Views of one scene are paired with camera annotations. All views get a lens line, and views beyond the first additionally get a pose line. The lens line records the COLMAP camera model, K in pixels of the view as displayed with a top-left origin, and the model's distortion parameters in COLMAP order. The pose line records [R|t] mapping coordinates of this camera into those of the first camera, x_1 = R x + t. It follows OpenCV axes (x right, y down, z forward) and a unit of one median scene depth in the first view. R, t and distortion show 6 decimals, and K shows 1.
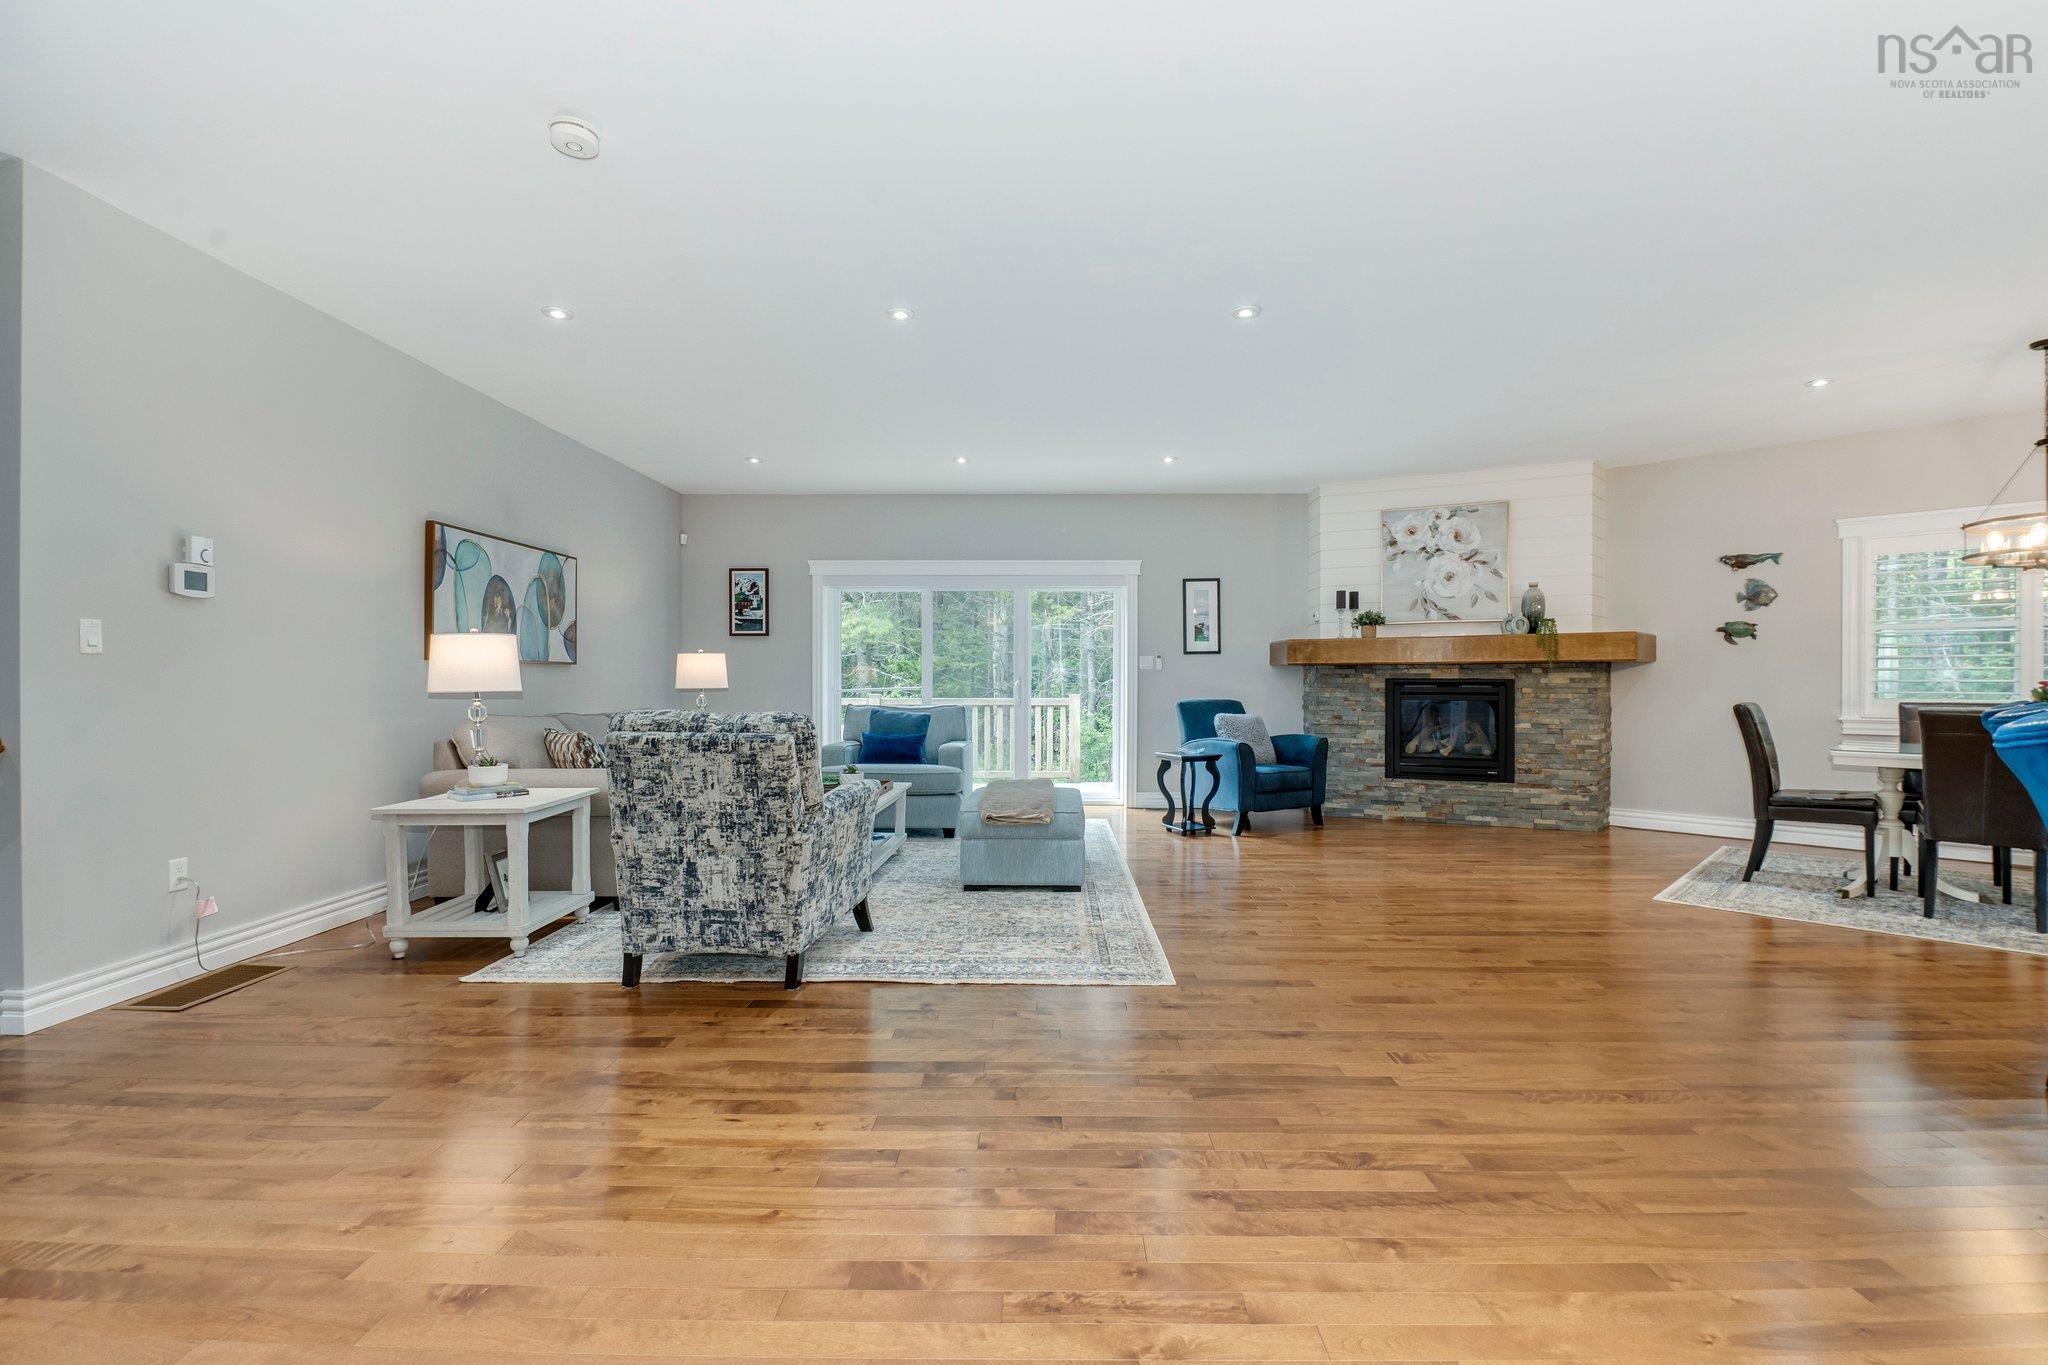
lens RADIAL K [[883.3, 0, 1042.8], [0, 883.3, 690.3], [0, 0, 1]] dist [0.021174, -0.021973]
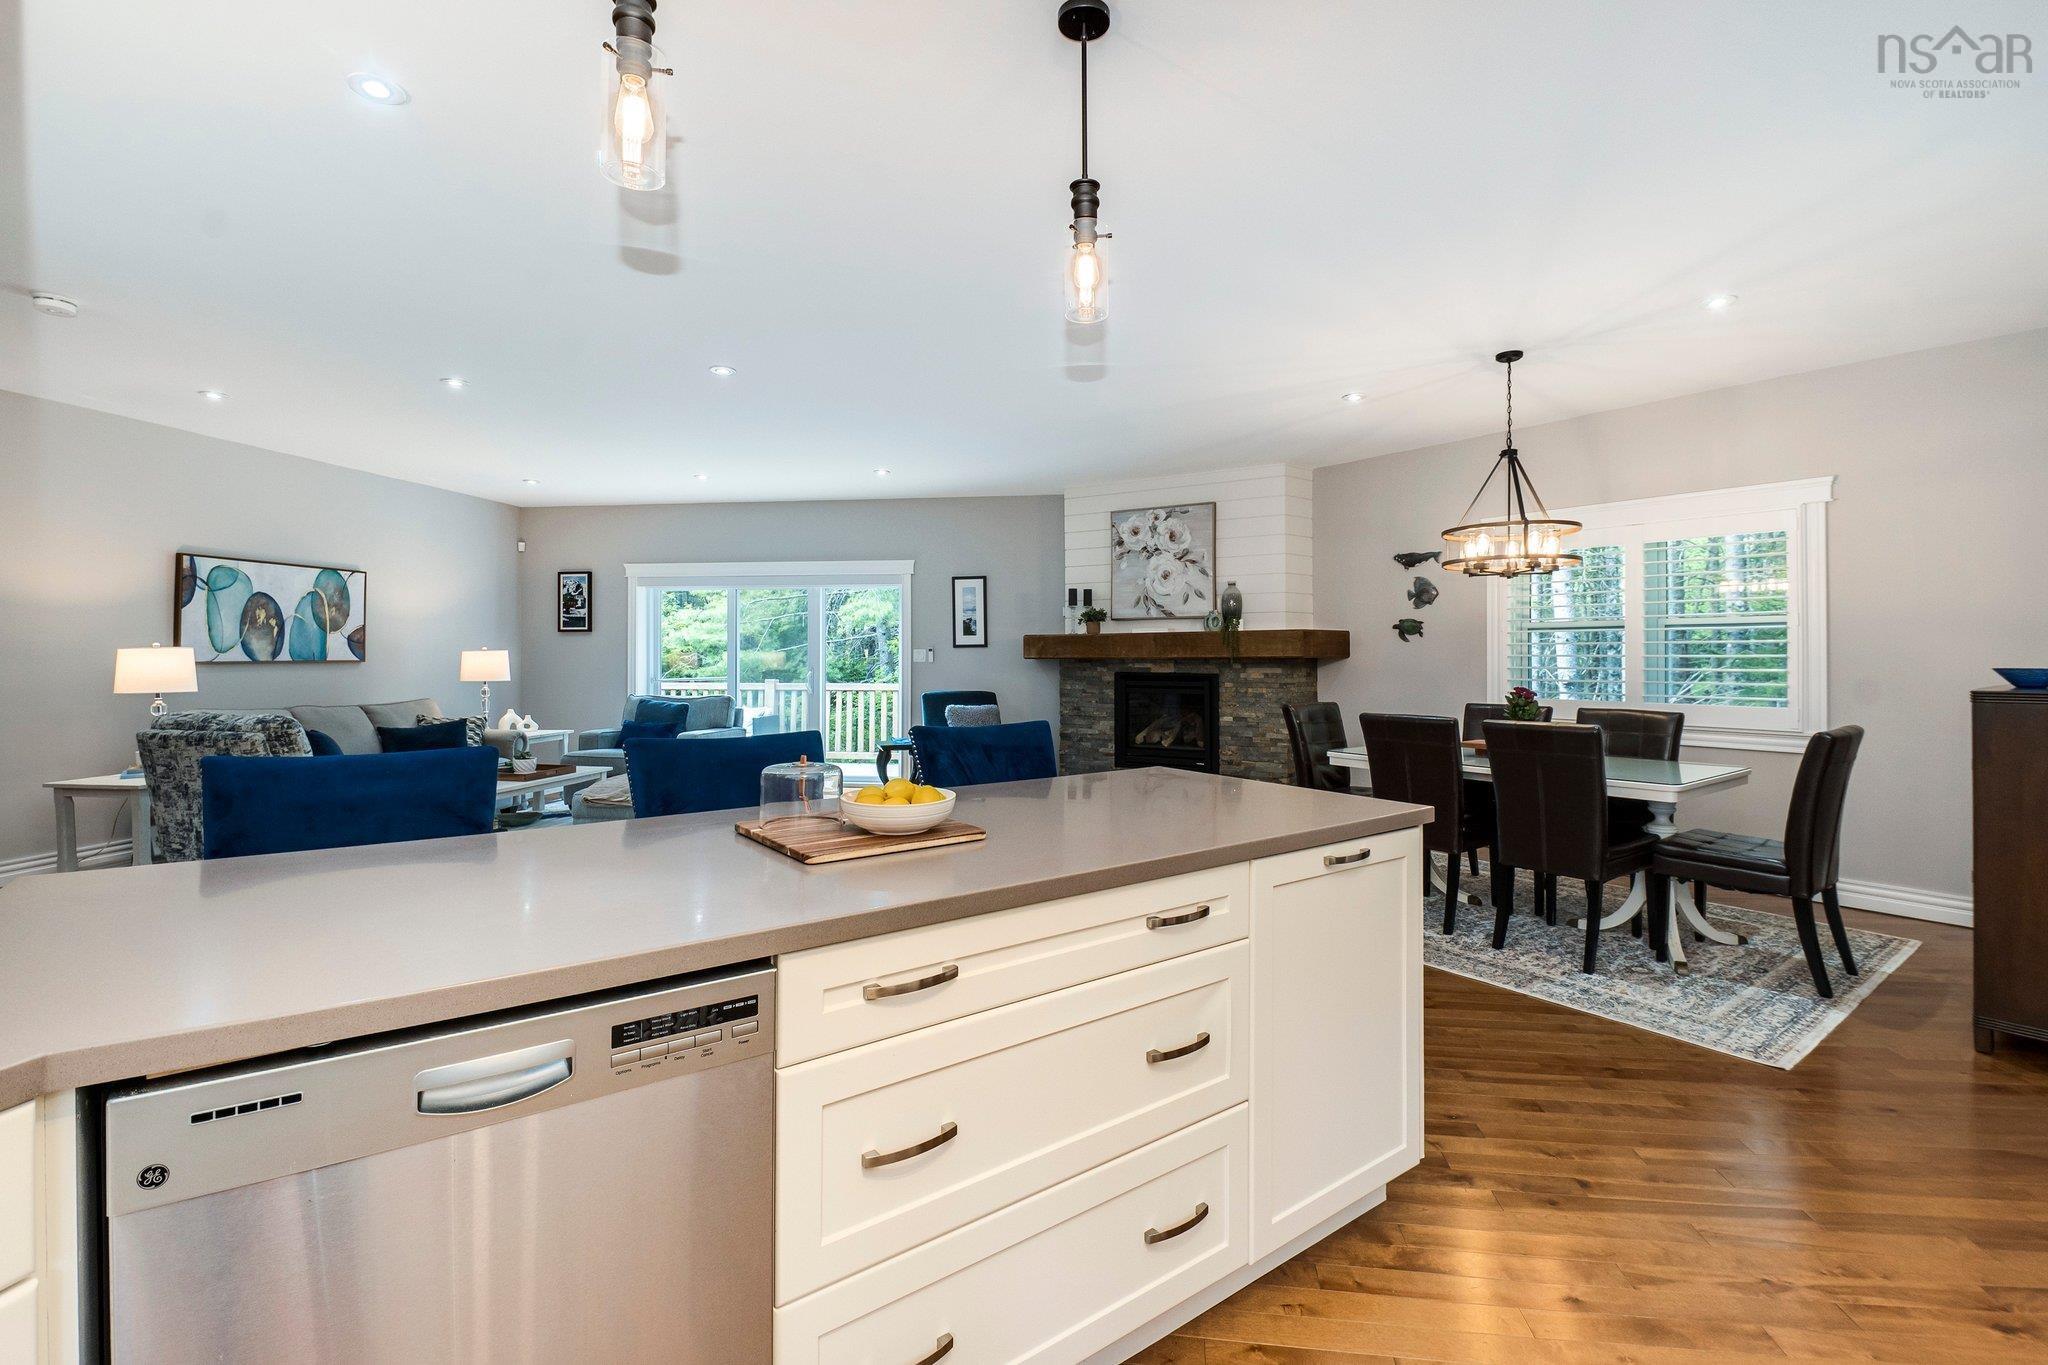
lens RADIAL K [[903.6, 0, 1043.2], [0, 903.6, 654.2], [0, 0, 1]] dist [0.024098, -0.023118]
pose [[0.991596, -0.000838, -0.129374, 0.467288], [-0.000648, 0.999934, -0.011446, -0.023353], [0.129375, 0.011434, 0.991530, -0.074173]]
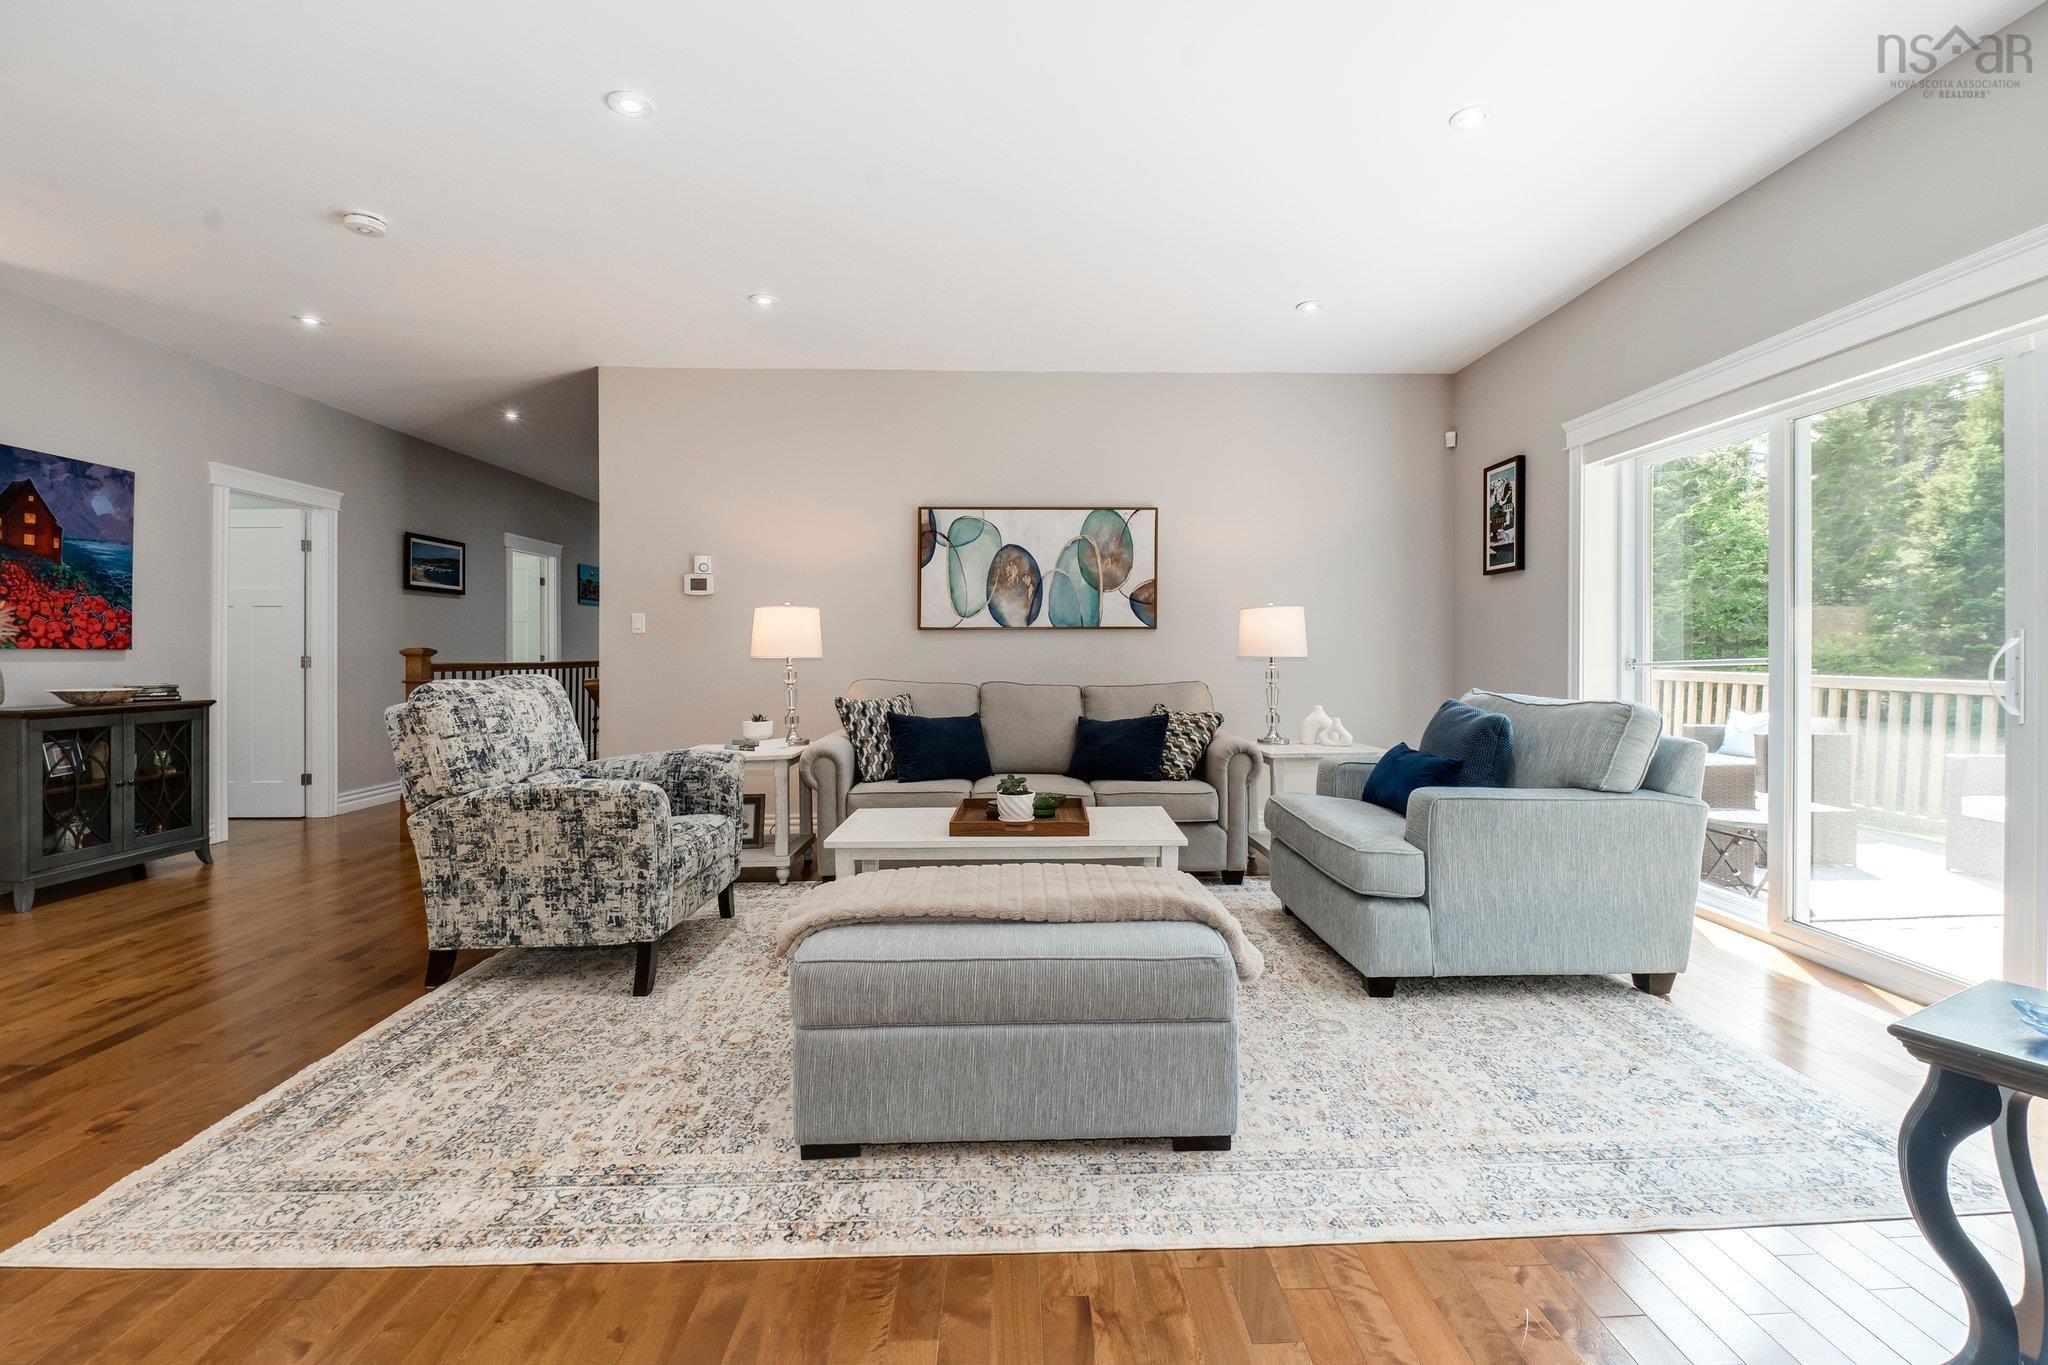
lens RADIAL K [[903.6, 0, 1043.2], [0, 903.6, 654.2], [0, 0, 1]] dist [0.024098, -0.023118]
pose [[0.041050, 0.001281, -0.999156, 0.321132], [-0.008467, 0.999964, 0.000934, -0.003854], [0.999121, 0.008421, 0.041059, 0.757493]]
